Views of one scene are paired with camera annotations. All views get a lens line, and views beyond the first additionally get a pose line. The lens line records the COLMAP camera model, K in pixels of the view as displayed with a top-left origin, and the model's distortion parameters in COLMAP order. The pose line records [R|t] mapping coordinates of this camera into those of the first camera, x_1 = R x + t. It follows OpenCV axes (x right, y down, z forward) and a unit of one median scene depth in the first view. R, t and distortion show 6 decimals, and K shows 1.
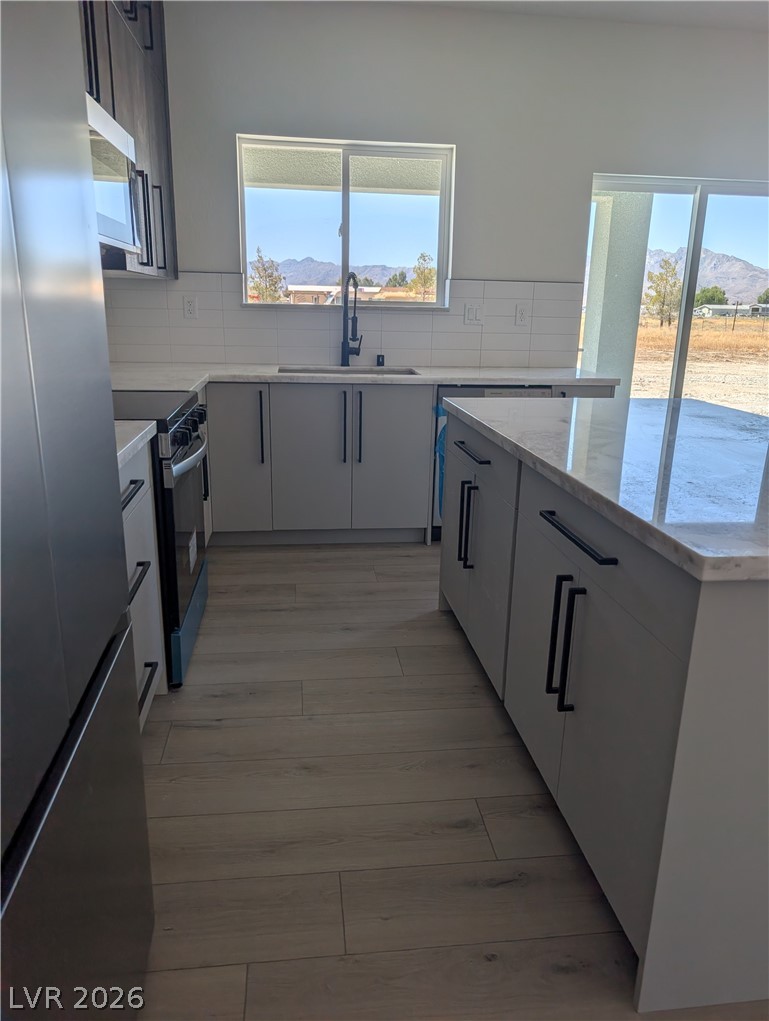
lens RADIAL K [[733.4, 0, 384.5], [0, 733.4, 510.5], [0, 0, 1]] dist [0.007878, -0.001846]
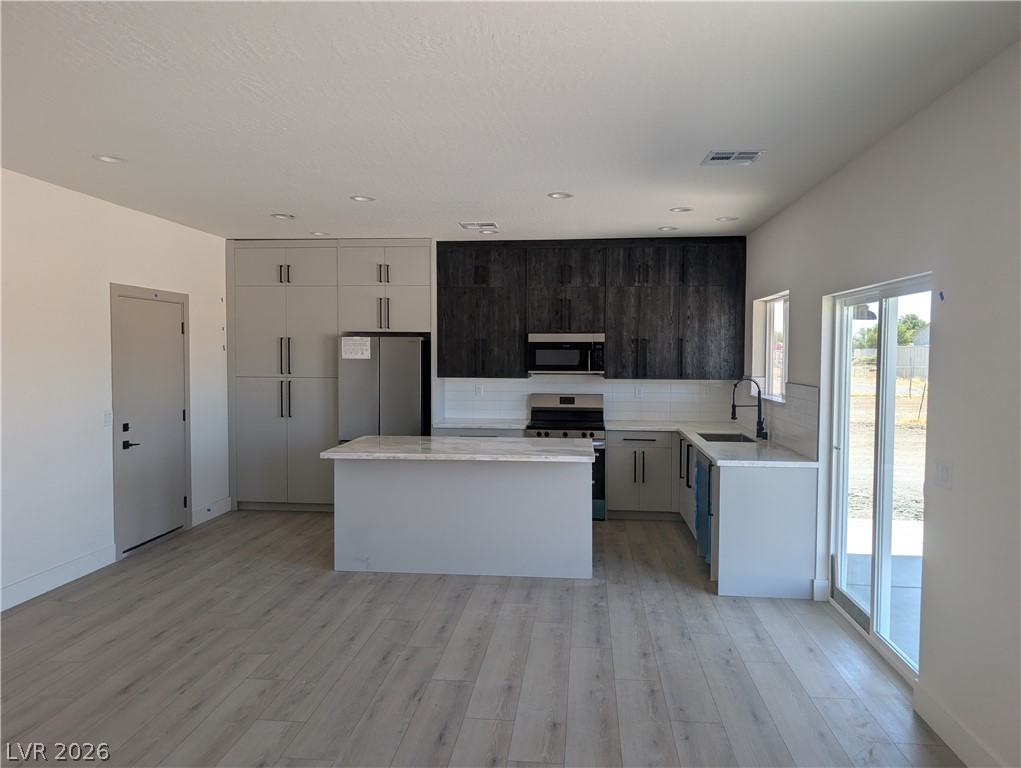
lens RADIAL K [[733.4, 0, 510.5], [0, 733.4, 384.0], [0, 0, 1]] dist [0.007878, -0.001846]
pose [[-0.218456, 0.020962, -0.975622, 0.122351], [-0.272866, 0.958577, 0.081694, -0.023340], [0.936921, 0.284061, -0.203687, 0.066092]]
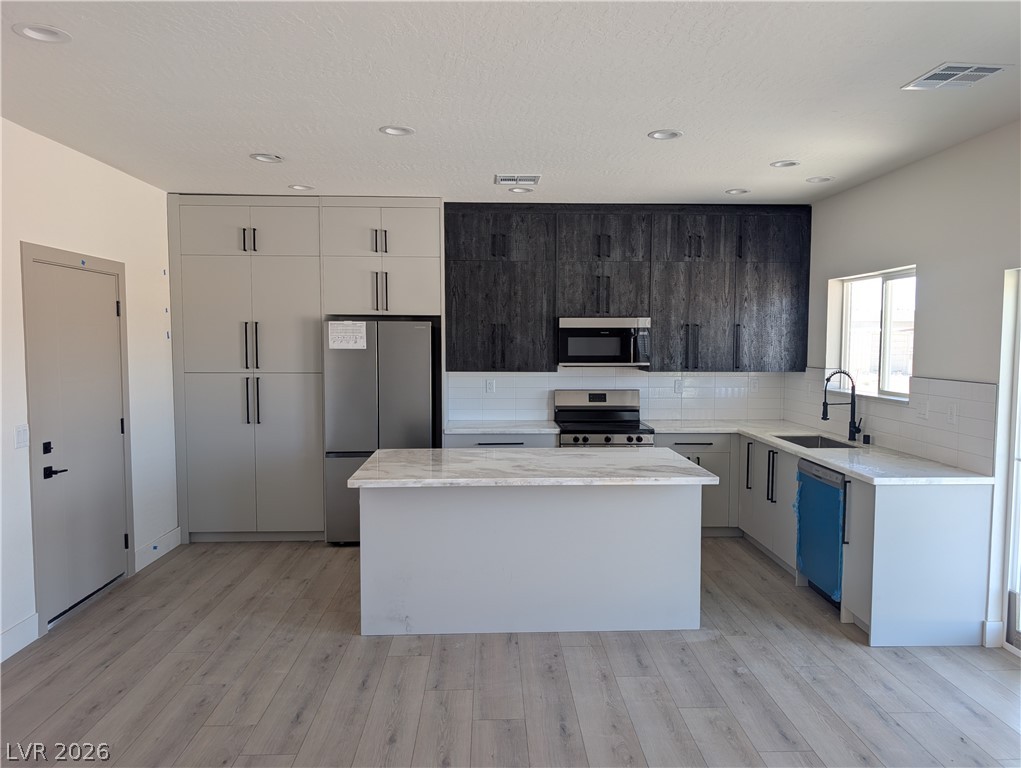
lens RADIAL K [[734.1, 0, 518.9], [0, 734.1, 391.9], [0, 0, 1]] dist [0.004284, 0.002972]
pose [[-0.073994, 0.050821, -0.995963, 0.100950], [-0.274480, 0.959090, 0.069331, -0.017087], [0.958742, 0.278502, -0.057018, 0.041744]]
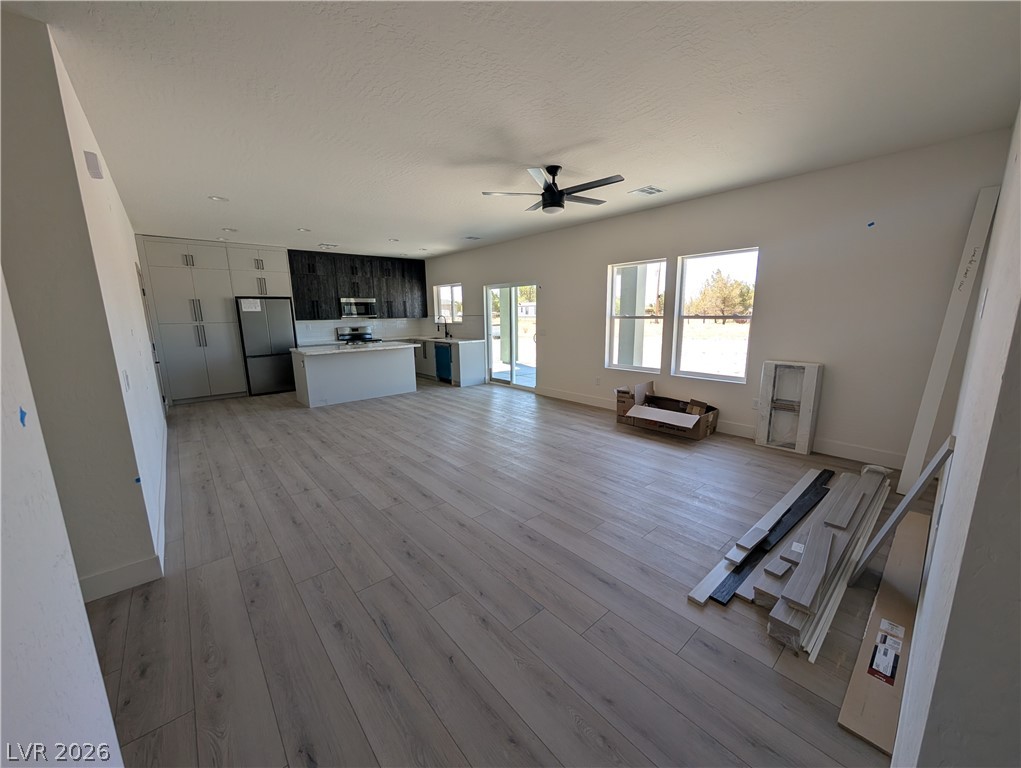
lens RADIAL K [[391.3, 0, 508.3], [0, 391.3, 386.7], [0, 0, 1]] dist [-0.000422, -0.000089]
pose [[0.557407, 0.124791, -0.820807, 0.158993], [-0.198442, 0.980009, 0.014234, -0.002505], [0.806175, 0.154949, 0.571028, 0.007533]]
